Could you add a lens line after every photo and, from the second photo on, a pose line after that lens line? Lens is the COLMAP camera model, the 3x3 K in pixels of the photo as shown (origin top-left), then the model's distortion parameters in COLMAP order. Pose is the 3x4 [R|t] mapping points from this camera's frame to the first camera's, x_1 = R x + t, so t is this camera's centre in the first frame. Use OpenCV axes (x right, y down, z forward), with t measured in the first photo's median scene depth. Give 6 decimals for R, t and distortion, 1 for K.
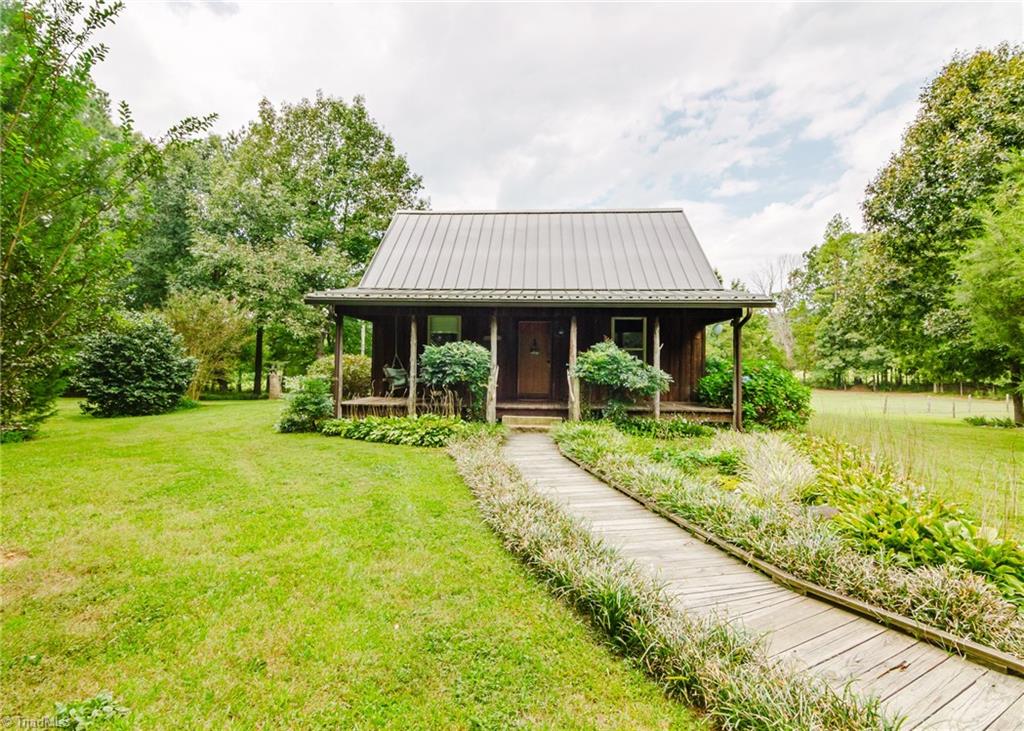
lens RADIAL K [[485.1, 0, 515.9], [0, 485.1, 367.7], [0, 0, 1]] dist [-0.010814, -0.000716]
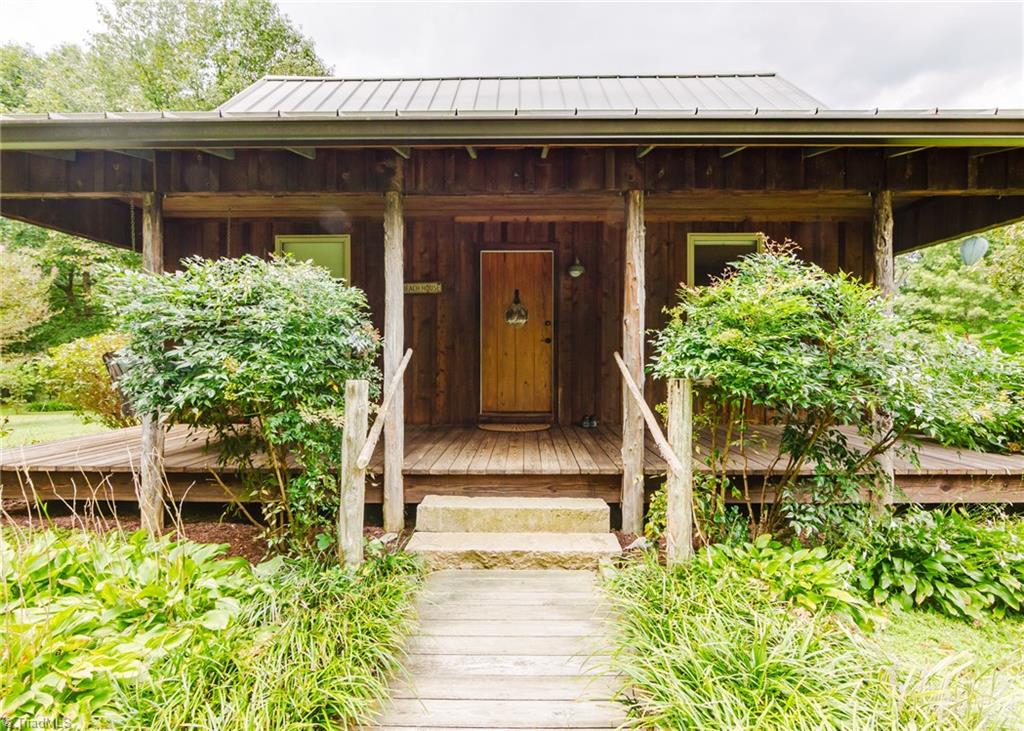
lens RADIAL K [[485.1, 0, 515.9], [0, 485.1, 367.7], [0, 0, 1]] dist [-0.010814, -0.000716]
pose [[0.998923, -0.010523, 0.045190, 0.021291], [0.009894, 0.999851, 0.014125, 0.007513], [-0.045332, -0.013662, 0.998879, 0.674772]]
